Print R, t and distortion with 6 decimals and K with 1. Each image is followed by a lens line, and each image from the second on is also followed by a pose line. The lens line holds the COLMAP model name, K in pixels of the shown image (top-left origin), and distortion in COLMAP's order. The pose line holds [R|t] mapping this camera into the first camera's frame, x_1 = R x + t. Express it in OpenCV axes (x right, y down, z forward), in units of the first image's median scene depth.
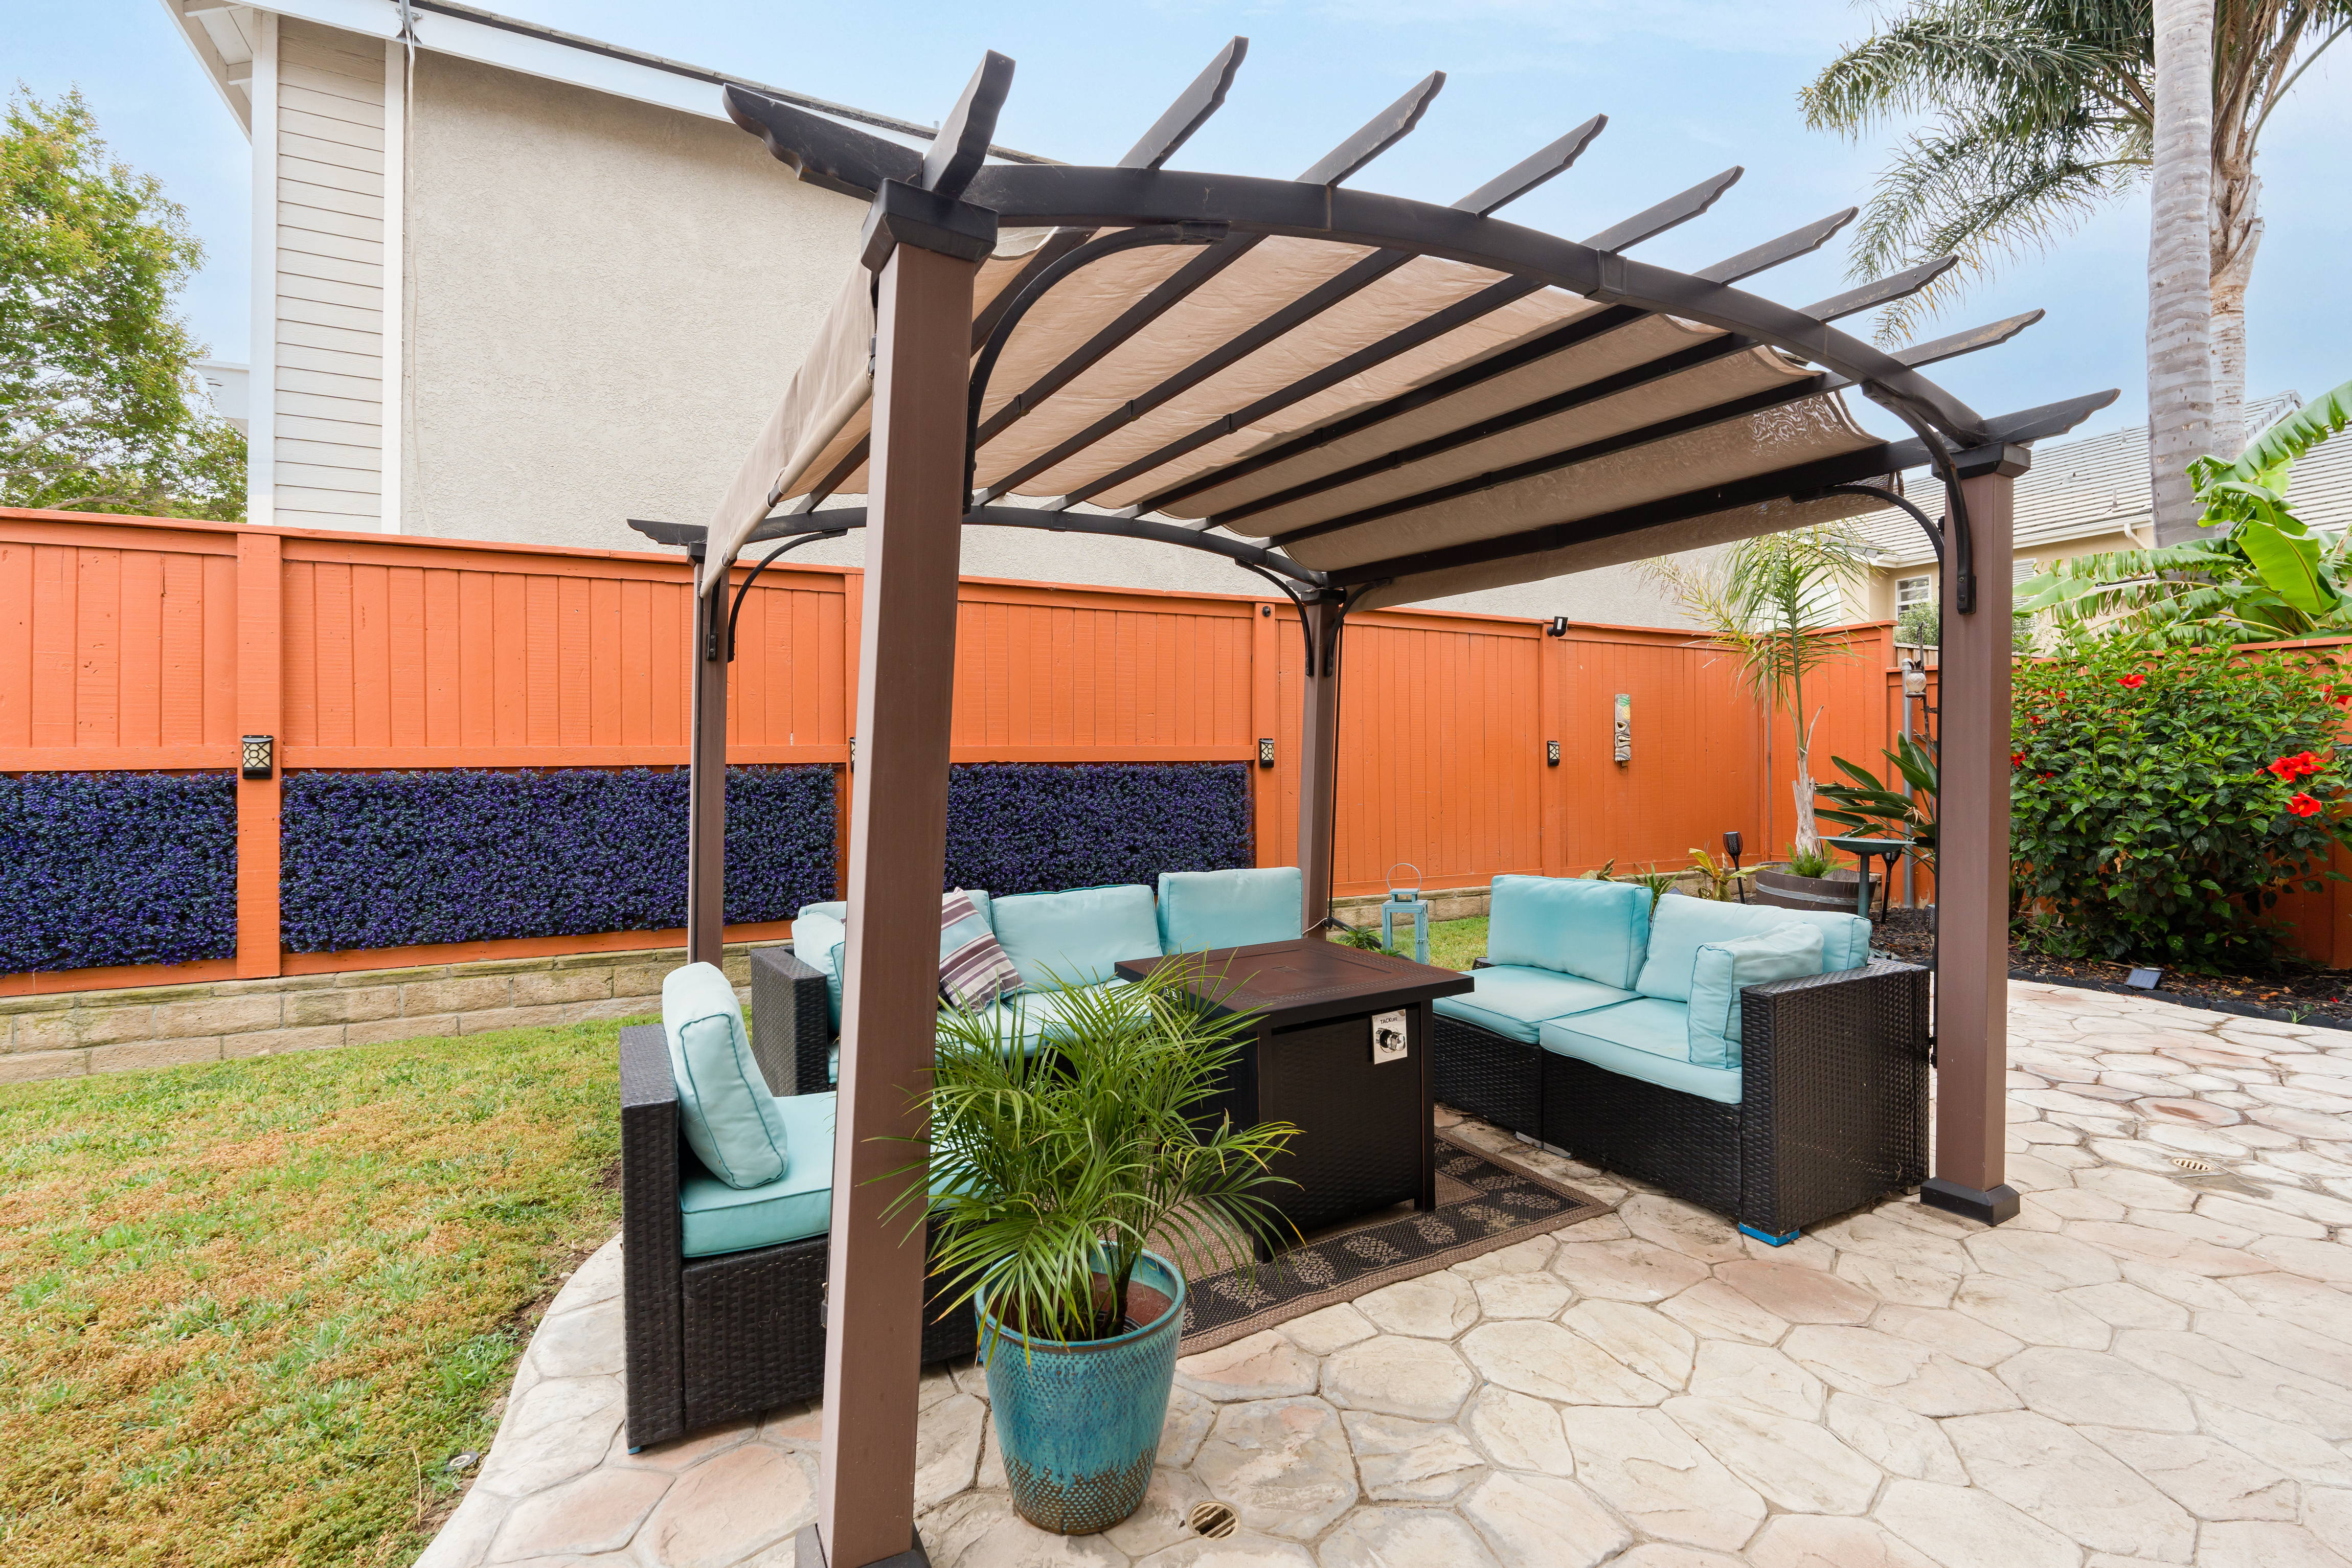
lens RADIAL K [[1033.4, 0, 1168.3], [0, 1033.4, 760.2], [0, 0, 1]] dist [-0.008182, -0.000847]
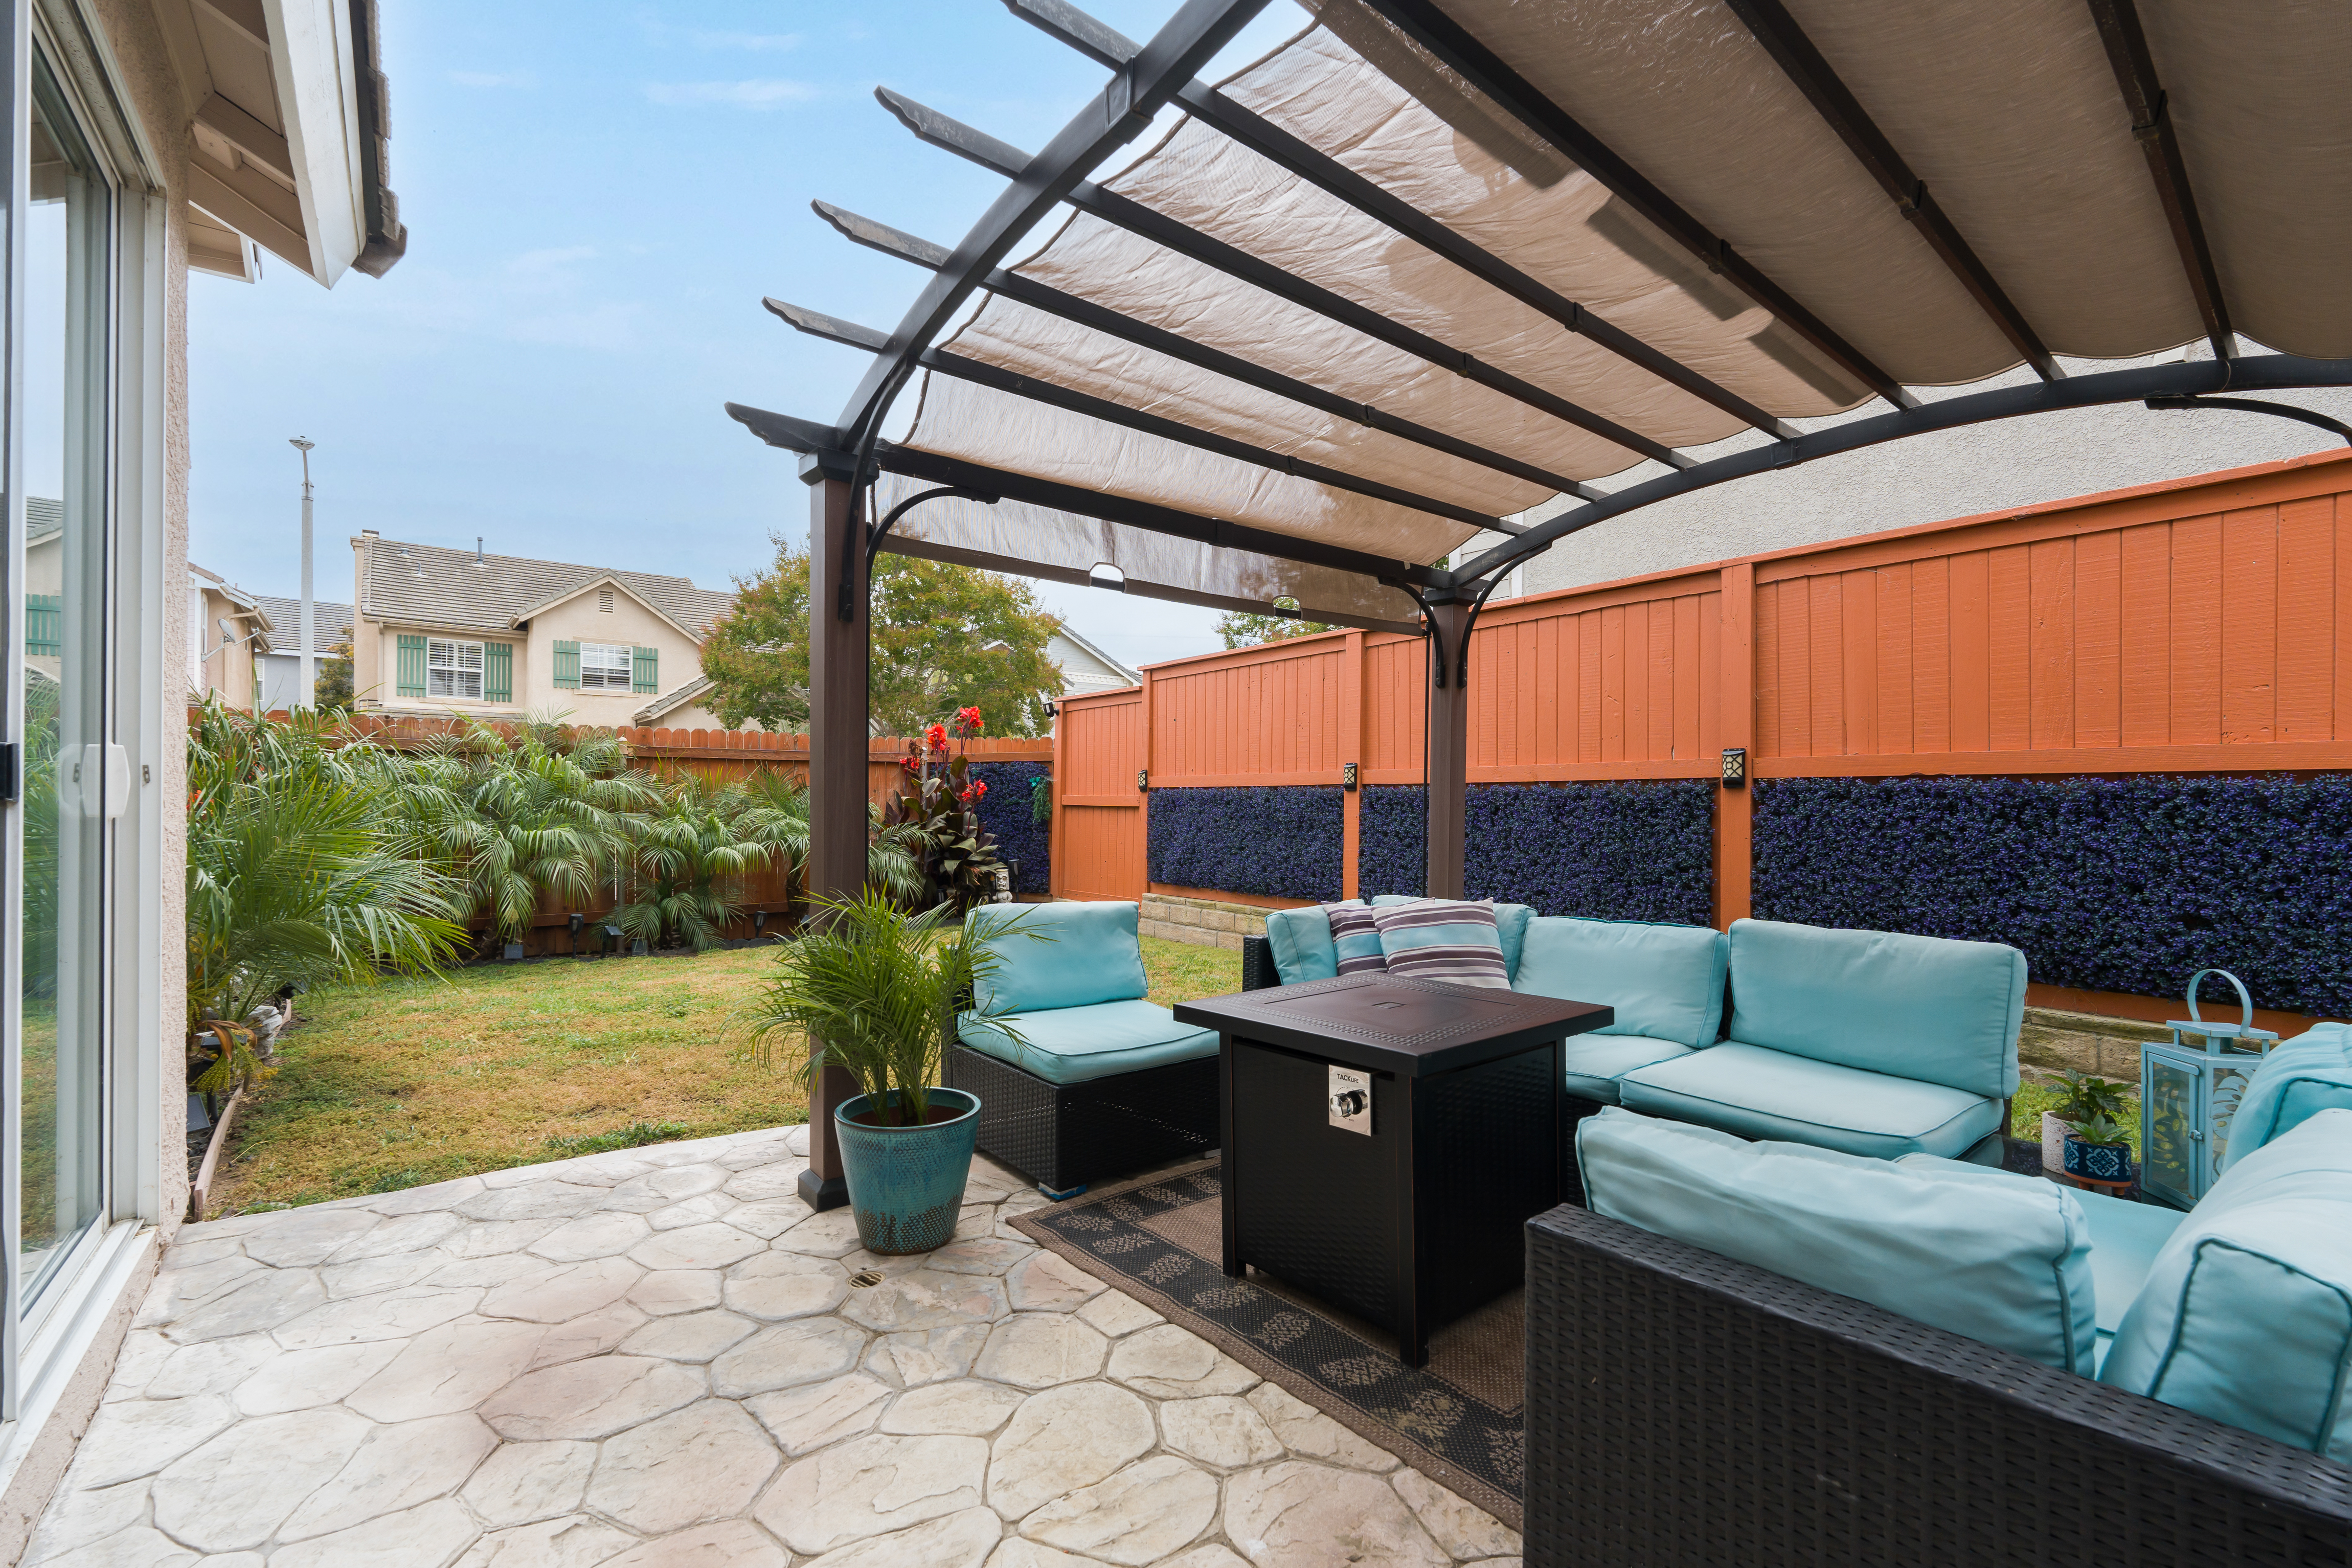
lens RADIAL K [[1025.8, 0, 1176.0], [0, 1025.8, 784.0], [0, 0, 1]] dist [-0.002802, 0.000063]
pose [[0.188439, -0.006471, -0.982064, 0.496829], [-0.001897, 0.999974, -0.006953, 0.015528], [0.982083, 0.003173, 0.188422, 0.369406]]
